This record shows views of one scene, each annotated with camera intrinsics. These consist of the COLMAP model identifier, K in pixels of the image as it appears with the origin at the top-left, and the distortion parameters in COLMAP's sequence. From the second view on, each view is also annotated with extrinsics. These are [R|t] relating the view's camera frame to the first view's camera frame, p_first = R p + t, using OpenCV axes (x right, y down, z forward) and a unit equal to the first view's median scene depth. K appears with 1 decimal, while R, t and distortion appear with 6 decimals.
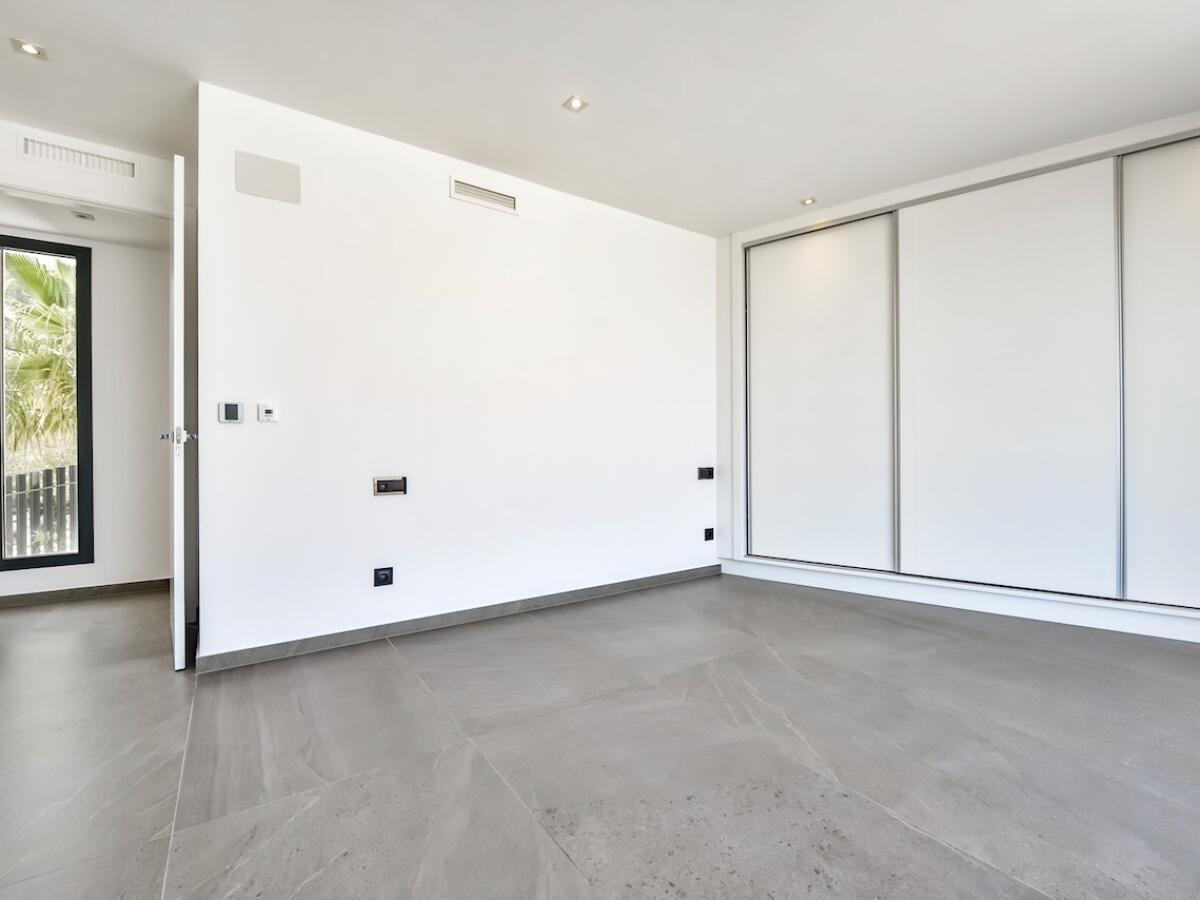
lens RADIAL K [[531.2, 0, 603.0], [0, 531.2, 452.6], [0, 0, 1]] dist [-0.001787, -0.003370]
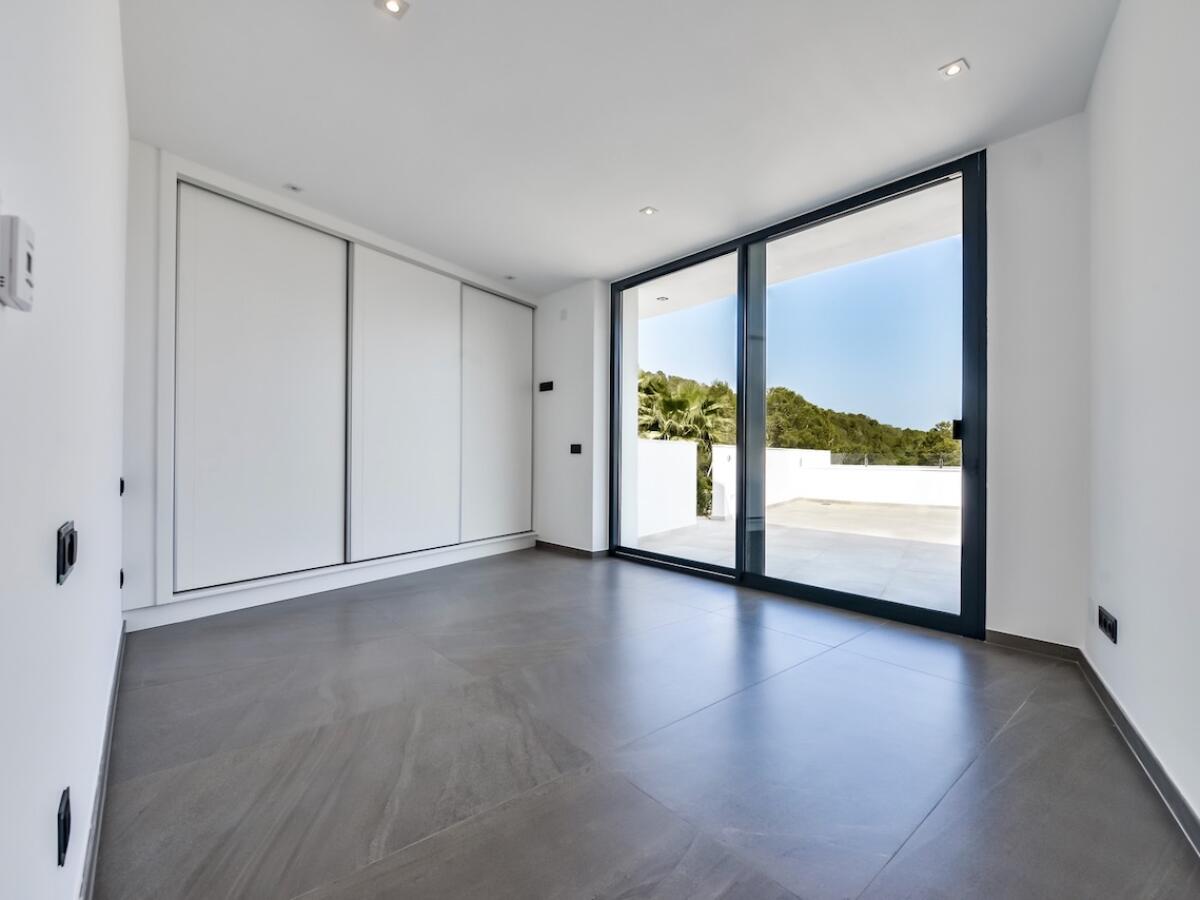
lens RADIAL K [[535.3, 0, 611.4], [0, 535.3, 452.3], [0, 0, 1]] dist [-0.002098, -0.000877]
pose [[-0.108092, 0.006831, 0.994117, -0.771390], [-0.006472, 0.999950, -0.007575, -0.003060], [-0.994120, -0.007253, -0.108043, 0.686889]]
